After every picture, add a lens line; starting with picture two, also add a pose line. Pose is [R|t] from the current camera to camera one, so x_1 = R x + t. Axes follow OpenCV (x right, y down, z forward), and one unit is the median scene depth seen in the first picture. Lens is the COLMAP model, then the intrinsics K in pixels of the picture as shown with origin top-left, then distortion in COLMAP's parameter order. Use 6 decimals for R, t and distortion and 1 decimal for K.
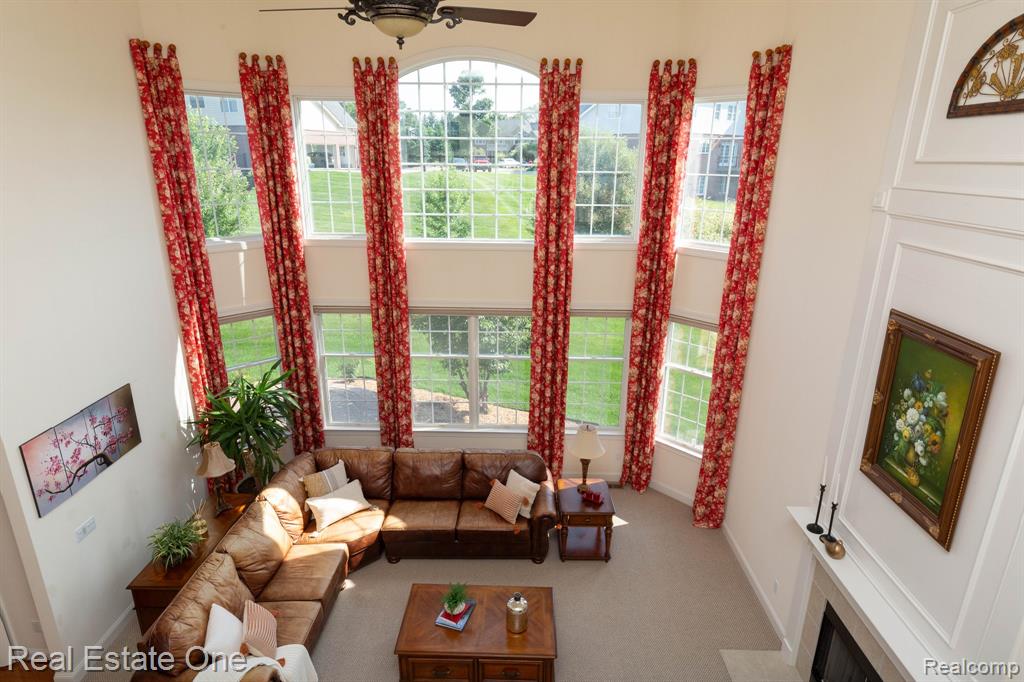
lens RADIAL K [[566.3, 0, 512.0], [0, 566.3, 341.0], [0, 0, 1]] dist [0.003056, -0.000711]
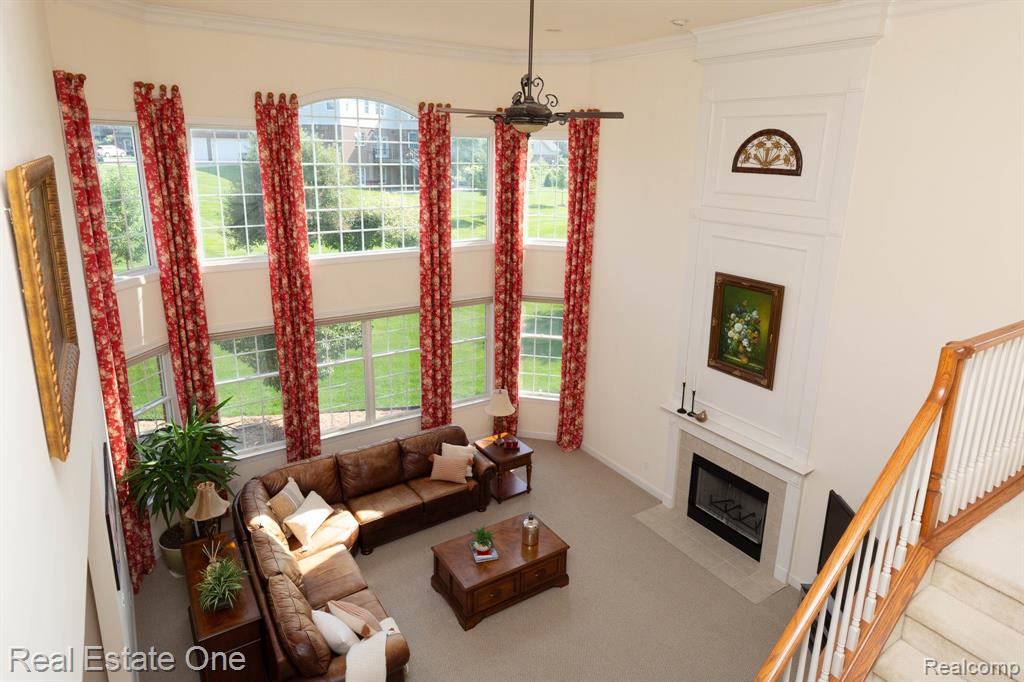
lens RADIAL K [[587.0, 0, 510.1], [0, 587.0, 299.2], [0, 0, 1]] dist [0.002425, -0.000677]
pose [[0.834487, -0.129321, 0.535637, -0.510274], [0.160639, 0.986940, -0.011984, -0.030384], [-0.527092, 0.096045, 0.844363, -0.131433]]
